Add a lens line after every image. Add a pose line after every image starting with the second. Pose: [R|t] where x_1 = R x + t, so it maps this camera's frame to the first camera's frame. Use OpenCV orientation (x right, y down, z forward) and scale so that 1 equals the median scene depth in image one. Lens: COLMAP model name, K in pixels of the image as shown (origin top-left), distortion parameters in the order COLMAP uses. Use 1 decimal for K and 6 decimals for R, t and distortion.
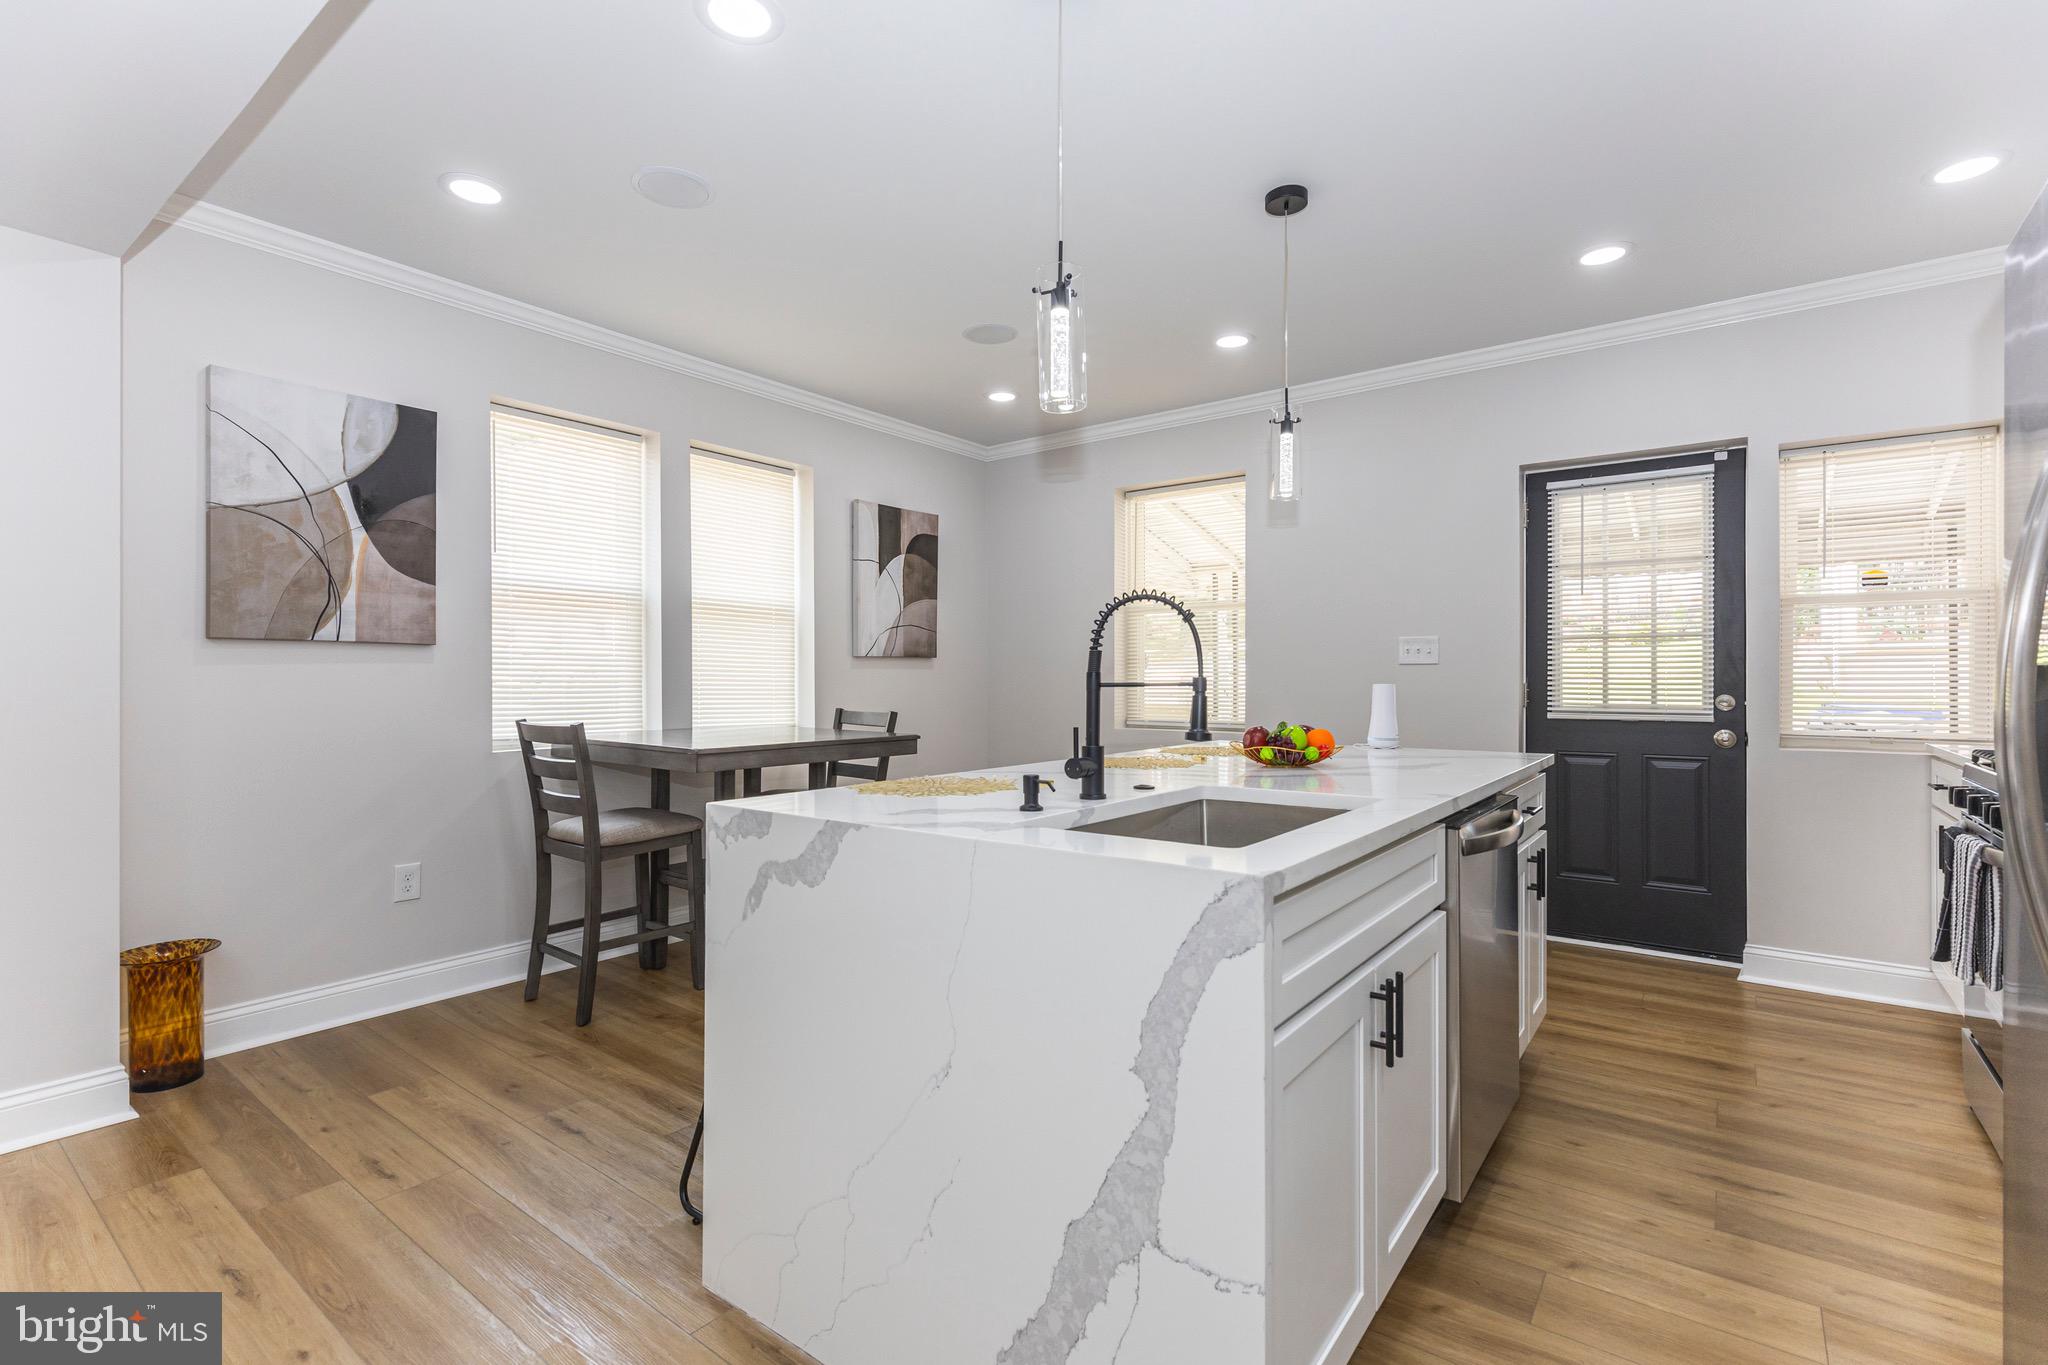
lens RADIAL K [[939.6, 0, 1021.5], [0, 939.6, 676.1], [0, 0, 1]] dist [0.002745, -0.000191]
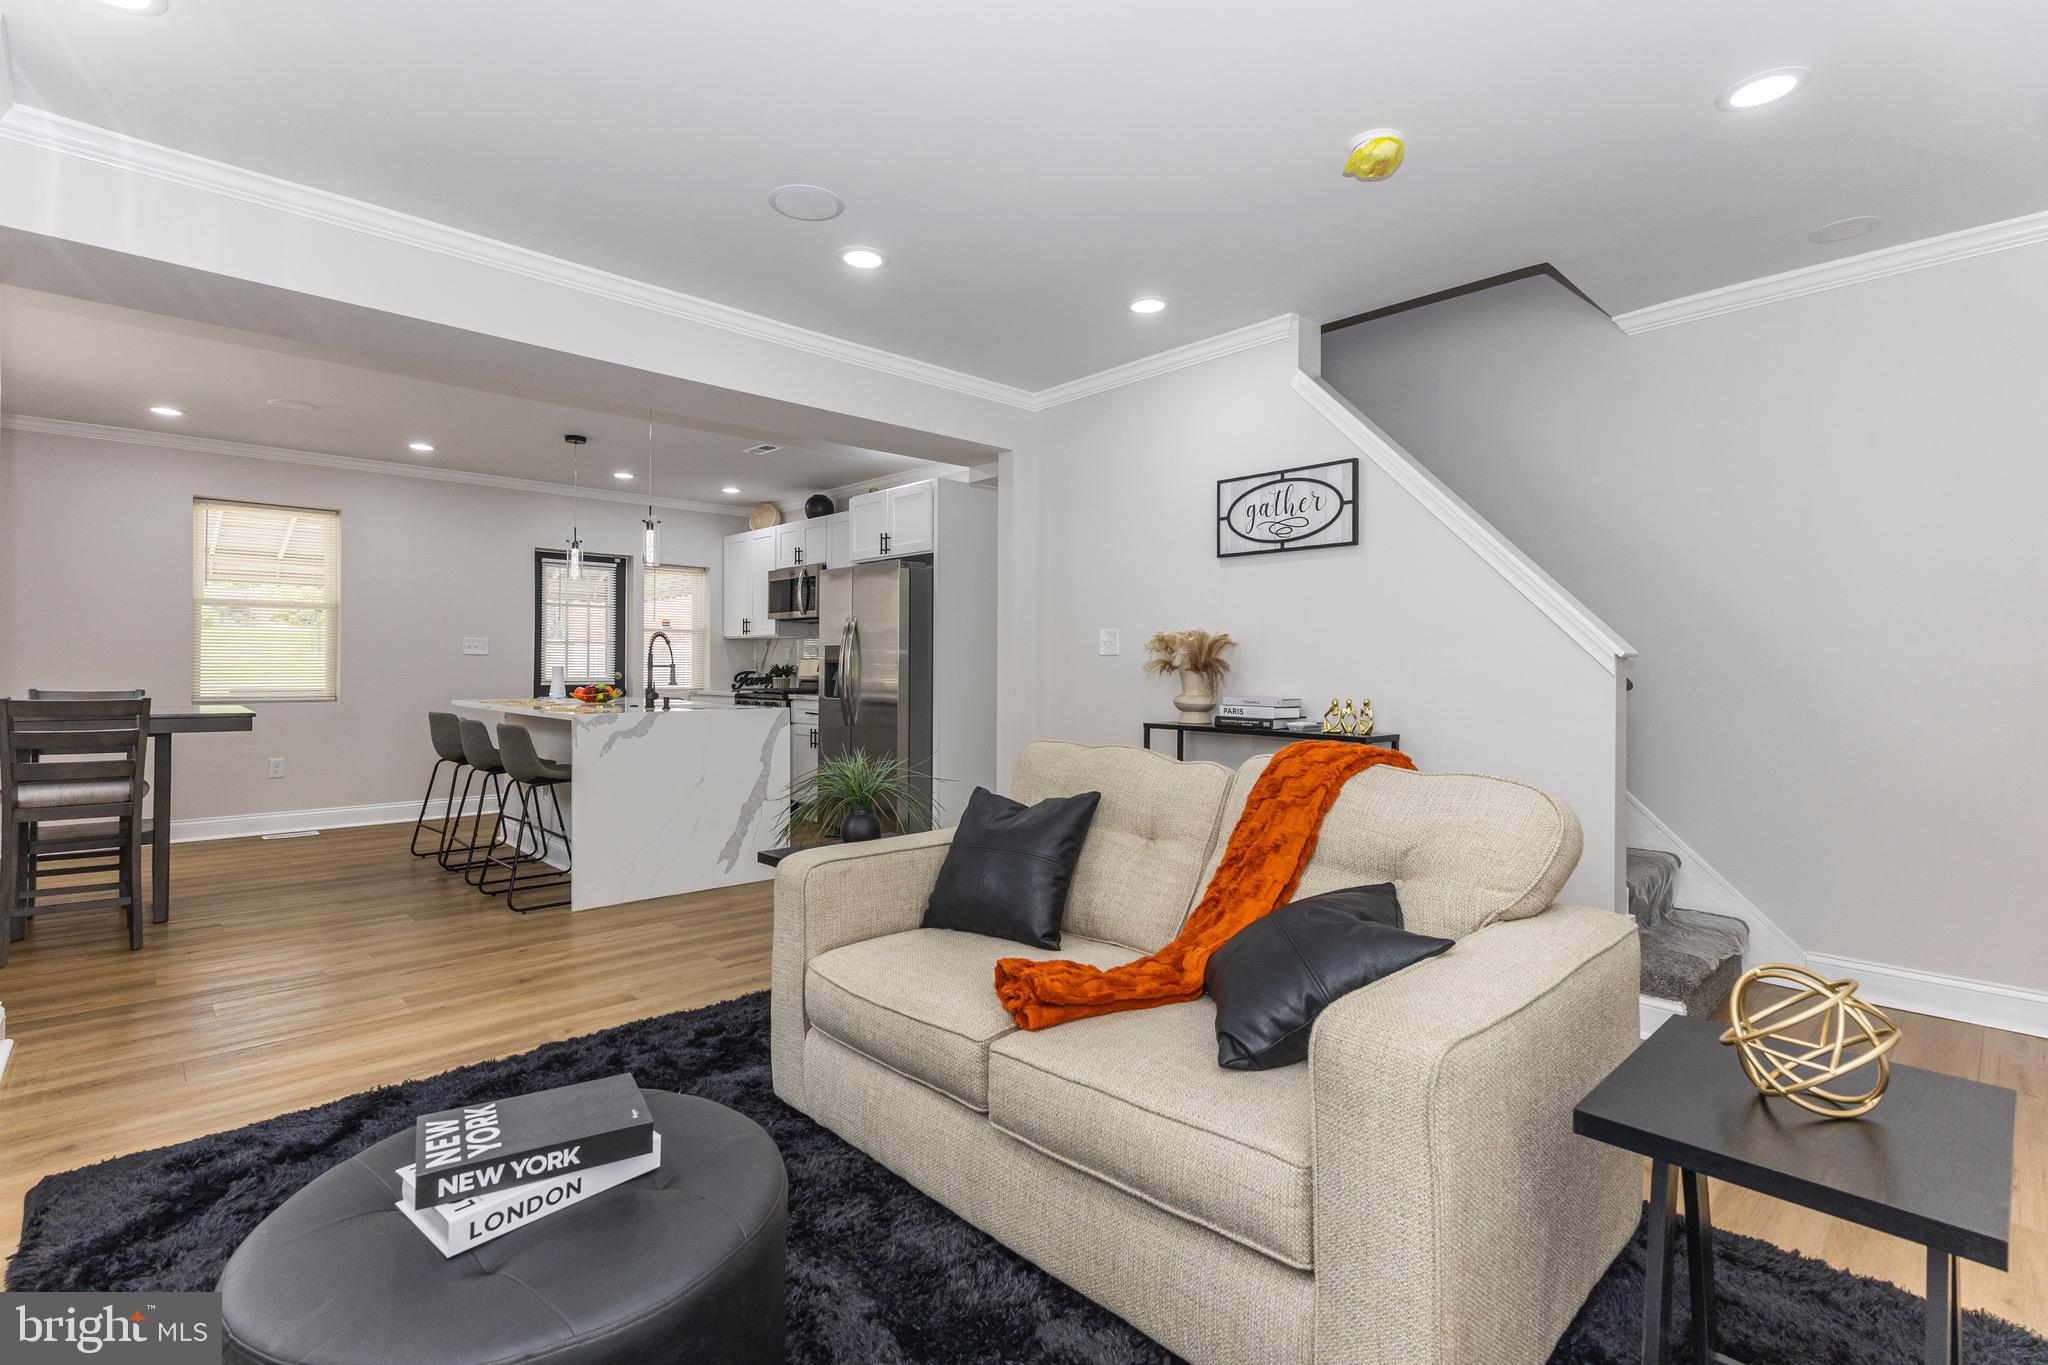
lens RADIAL K [[939.6, 0, 1005.5], [0, 939.6, 668.3], [0, 0, 1]] dist [0.002745, -0.000191]
pose [[0.165609, 0.000669, 0.986191, -1.618140], [-0.008425, 0.999964, 0.000736, 0.003906], [-0.986155, -0.008430, 0.165609, -0.312051]]
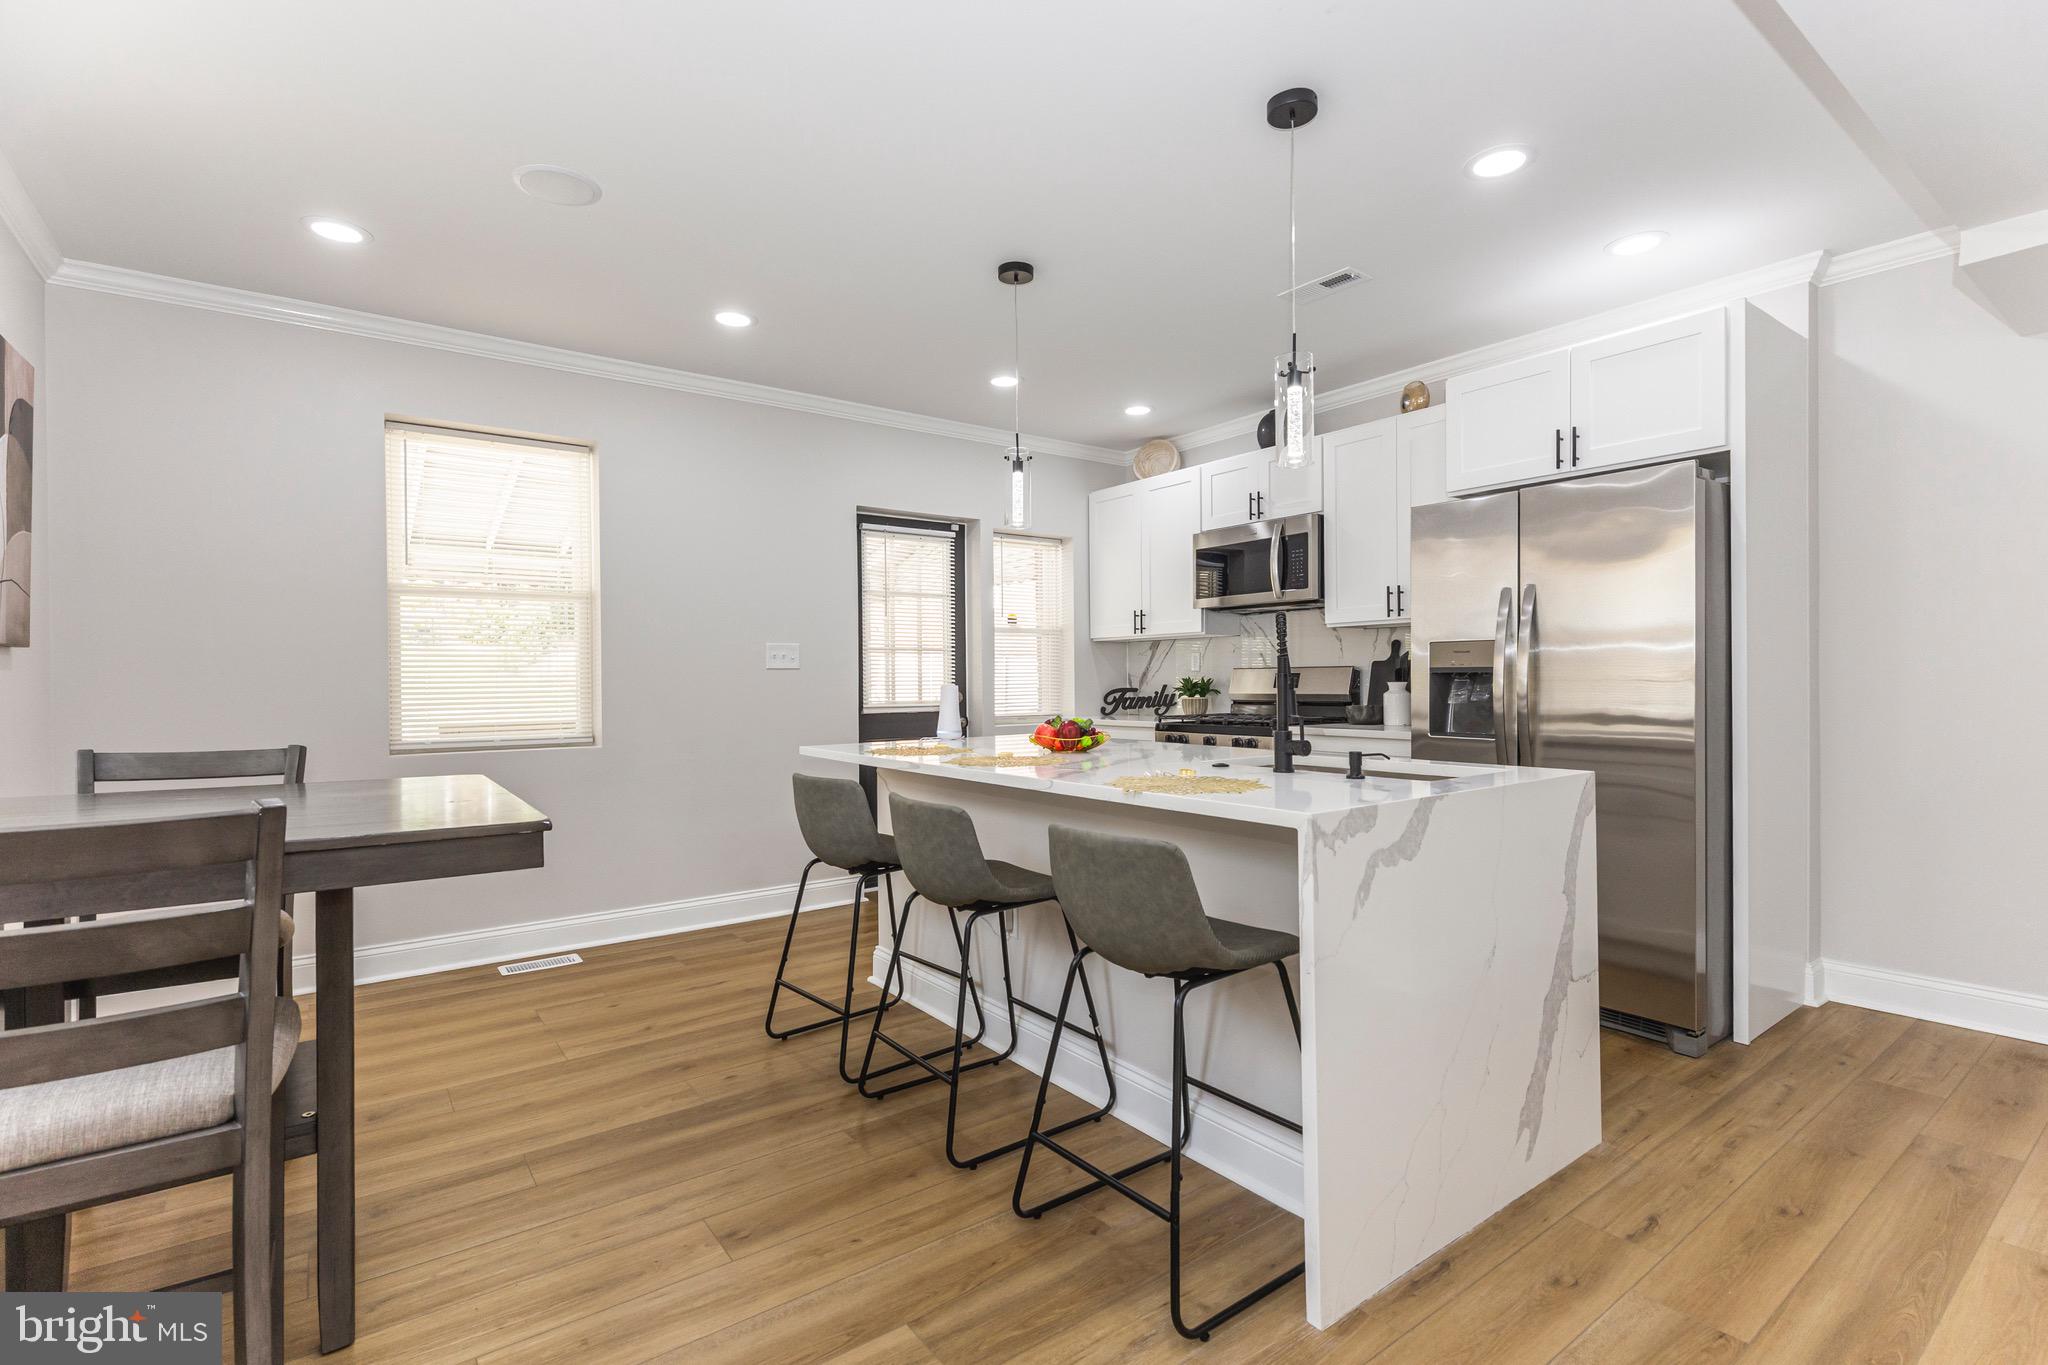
lens RADIAL K [[939.6, 0, 1018.2], [0, 939.6, 690.9], [0, 0, 1]] dist [0.002745, -0.000191]
pose [[0.279839, -0.013505, 0.959952, -0.829694], [0.005859, 0.999906, 0.012359, 0.001803], [-0.960029, 0.002165, 0.279892, 0.652433]]
